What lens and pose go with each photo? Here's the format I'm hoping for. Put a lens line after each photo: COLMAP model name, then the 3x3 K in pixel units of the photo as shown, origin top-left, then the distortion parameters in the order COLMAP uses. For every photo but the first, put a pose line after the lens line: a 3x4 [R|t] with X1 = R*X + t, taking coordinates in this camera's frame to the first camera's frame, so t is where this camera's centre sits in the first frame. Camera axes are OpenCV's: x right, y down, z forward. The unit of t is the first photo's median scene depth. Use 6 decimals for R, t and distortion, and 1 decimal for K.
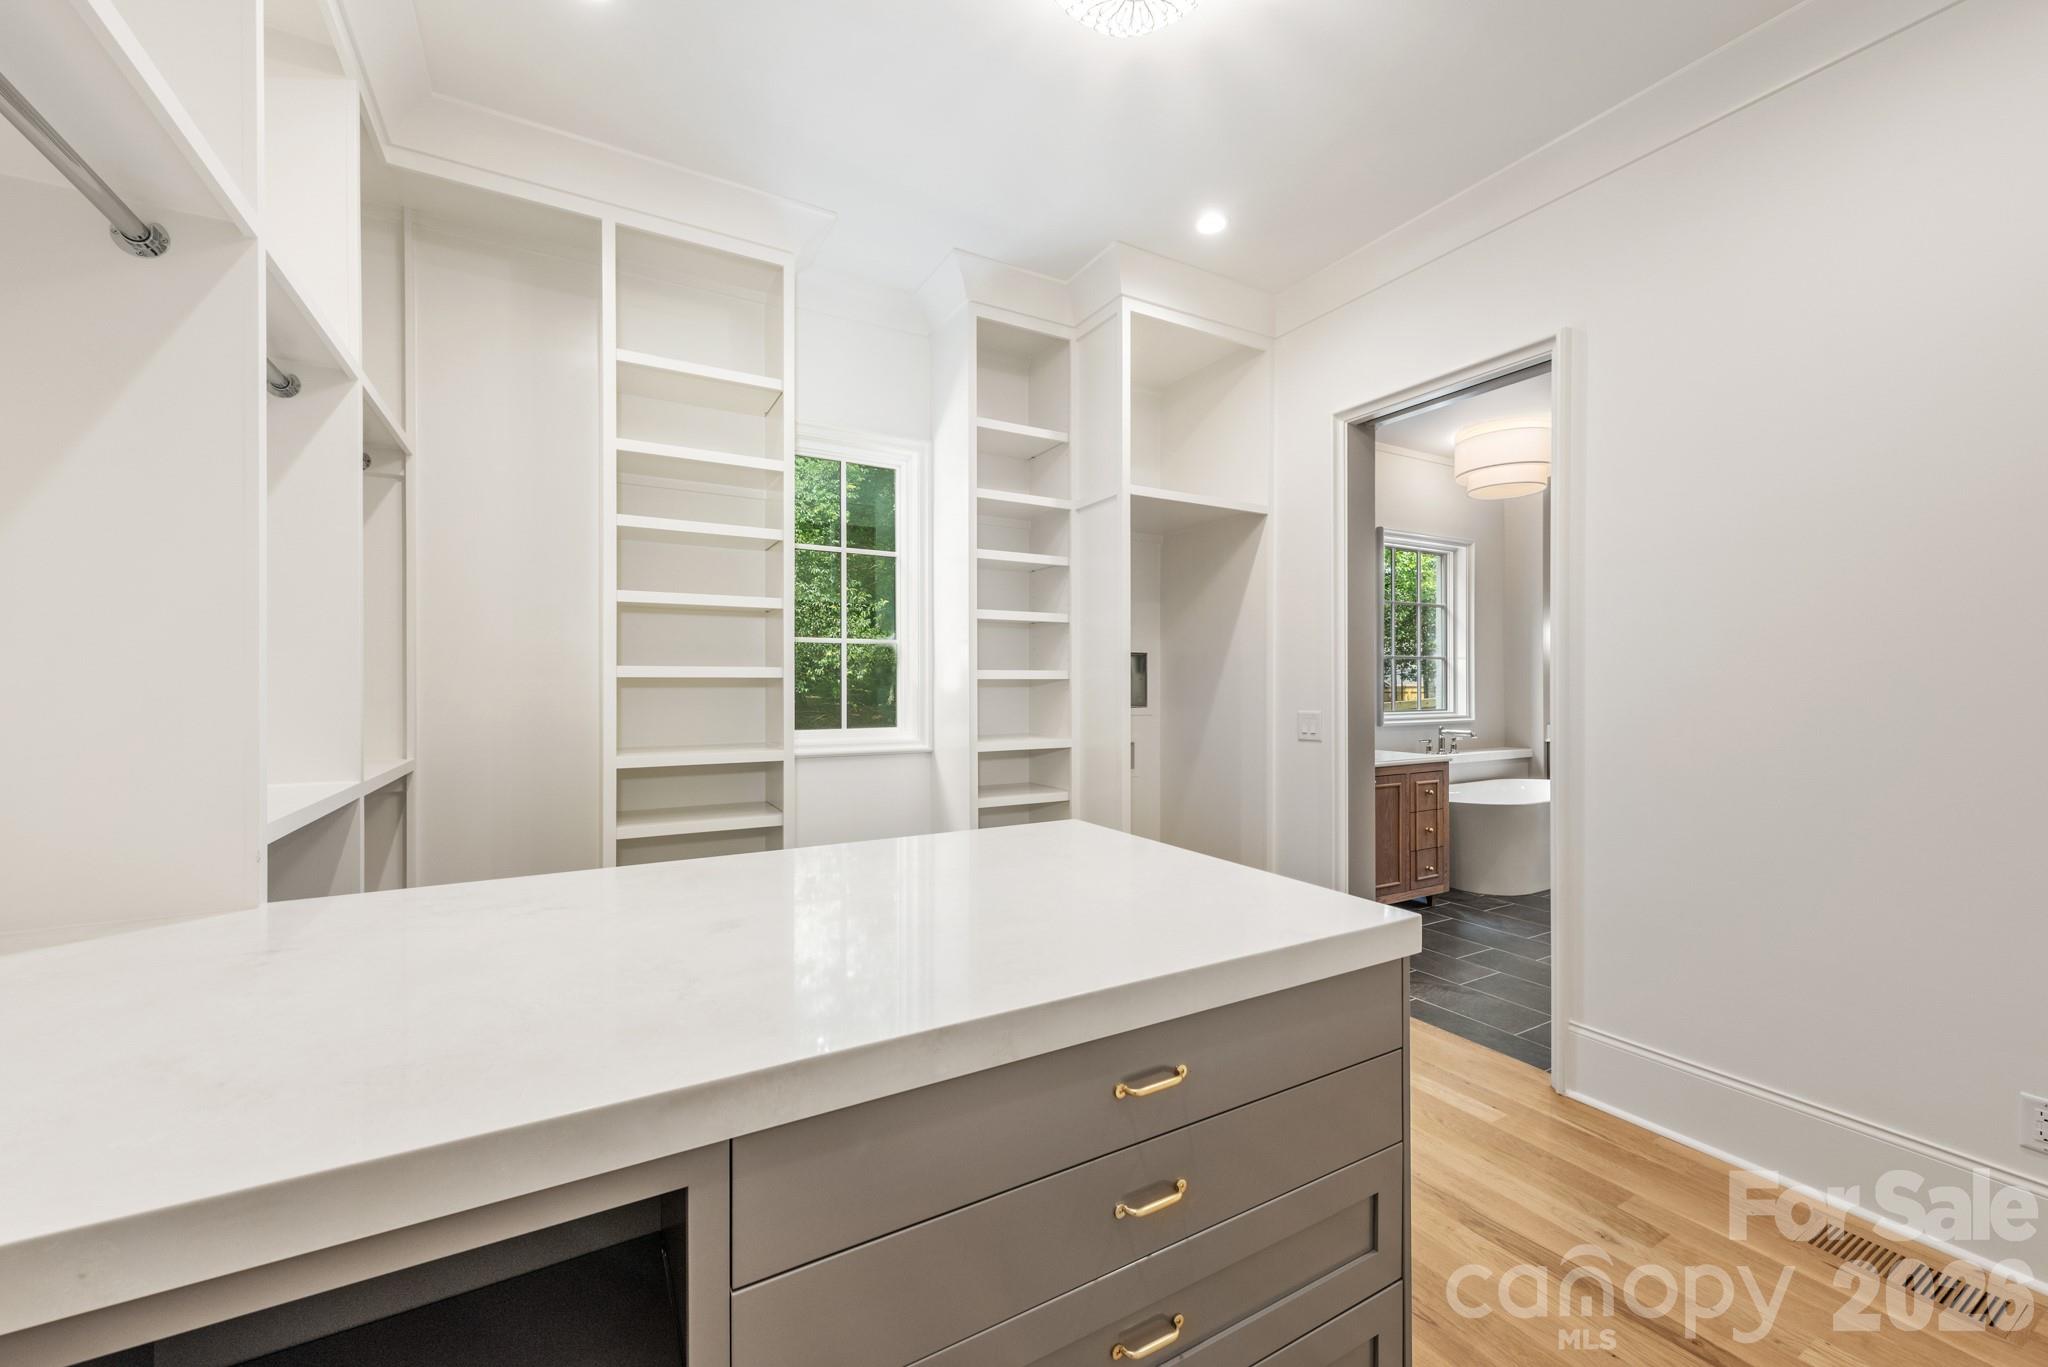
lens RADIAL K [[803.4, 0, 1035.0], [0, 803.4, 683.7], [0, 0, 1]] dist [0.010586, -0.001641]
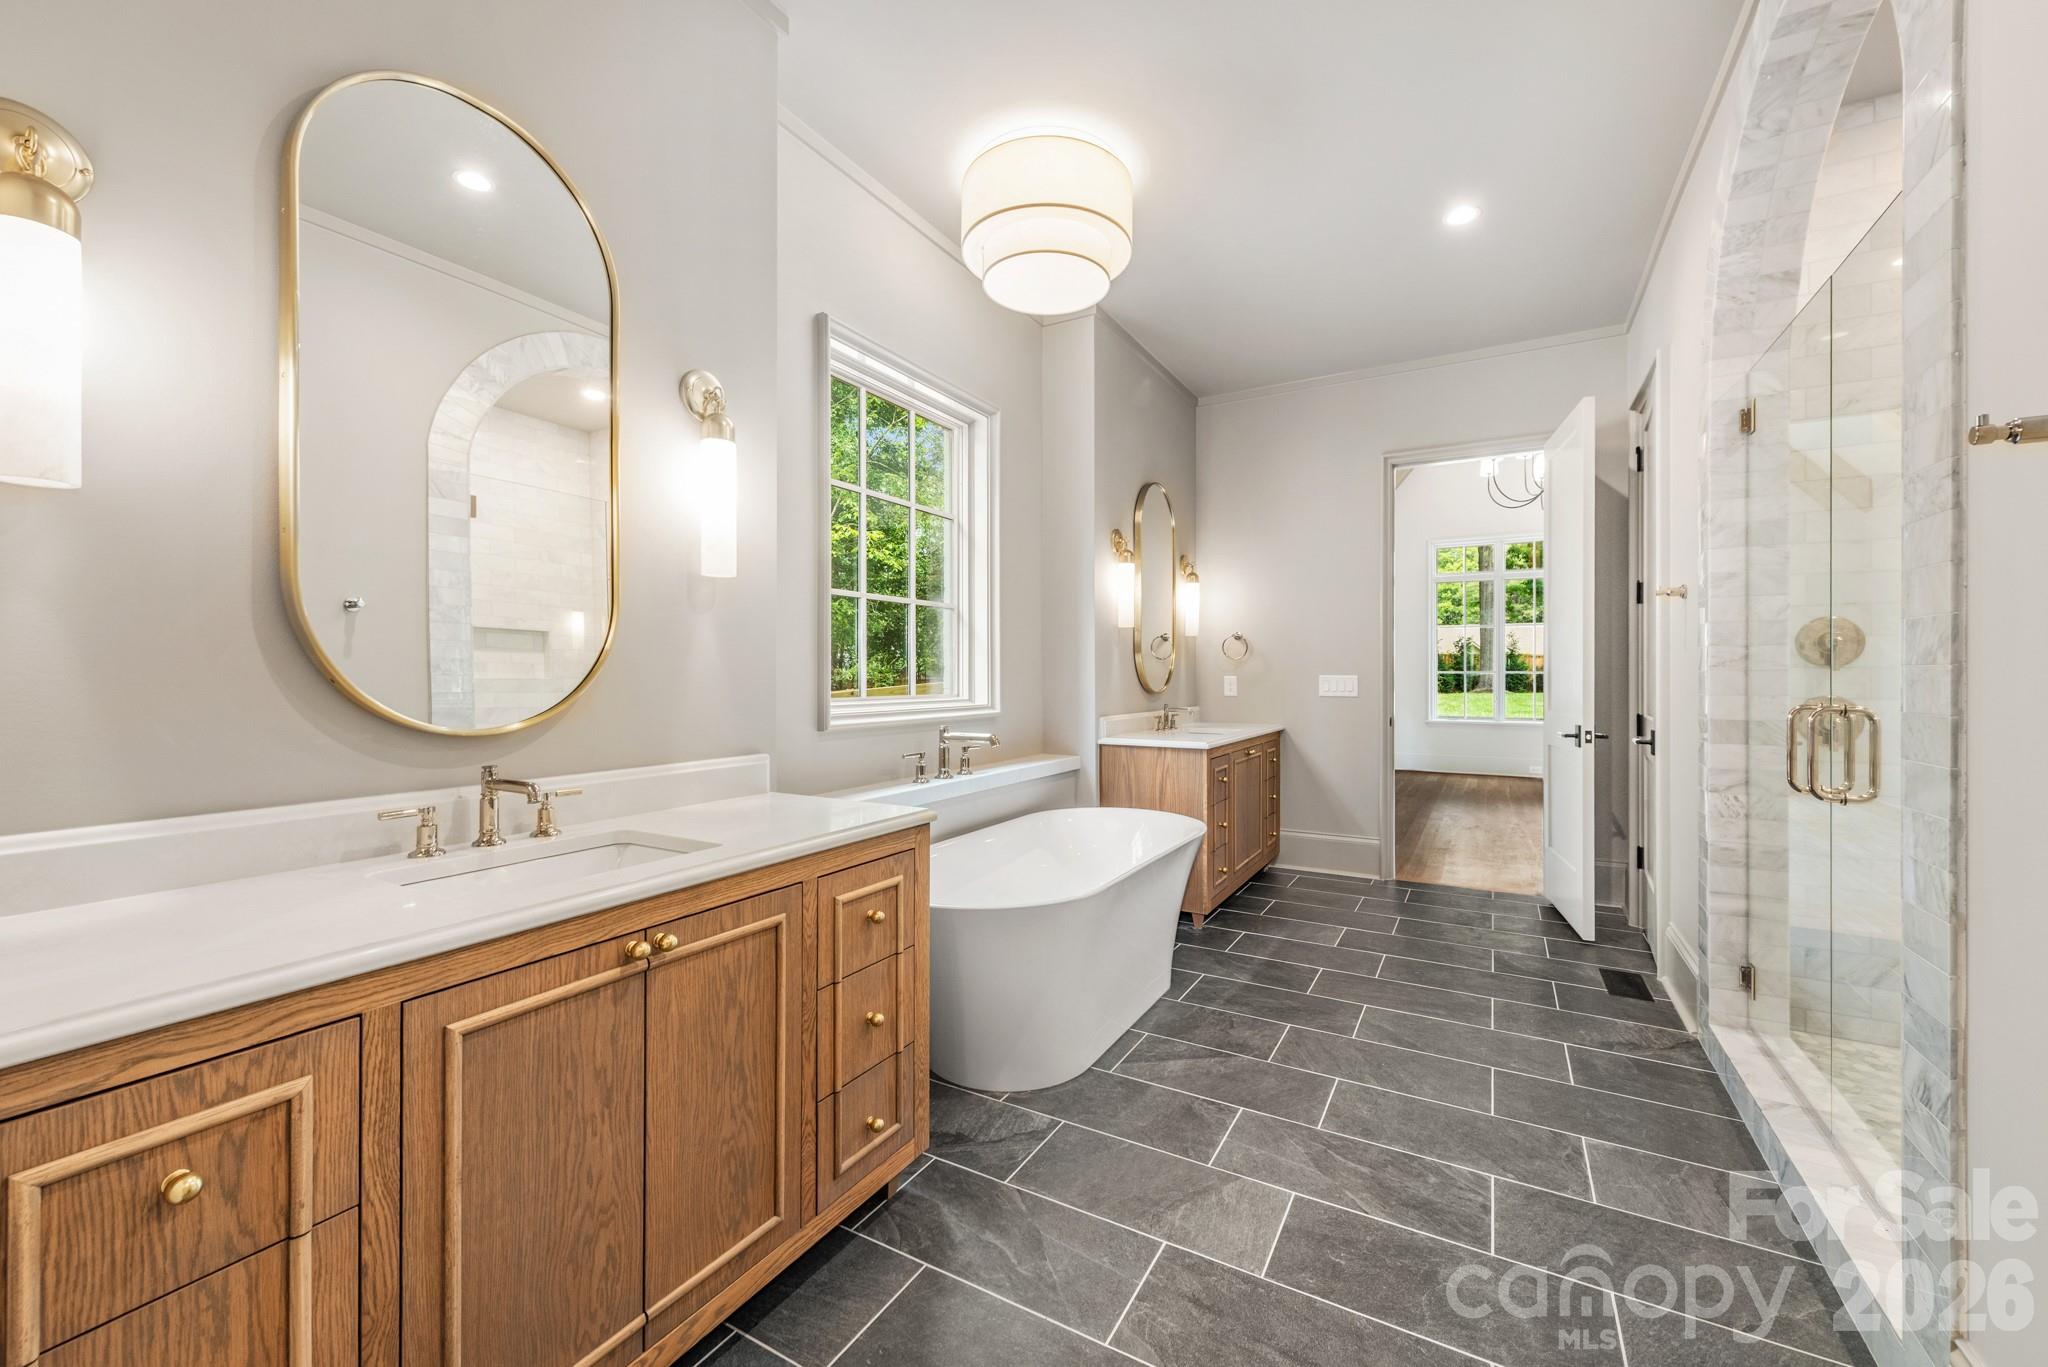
lens RADIAL K [[803.4, 0, 1031.9], [0, 803.4, 675.6], [0, 0, 1]] dist [0.010586, -0.001641]
pose [[0.867340, -0.000096, 0.497716, 0.293181], [-0.002984, 0.999981, 0.005393, 0.015716], [-0.497707, -0.006163, 0.867323, 0.511606]]
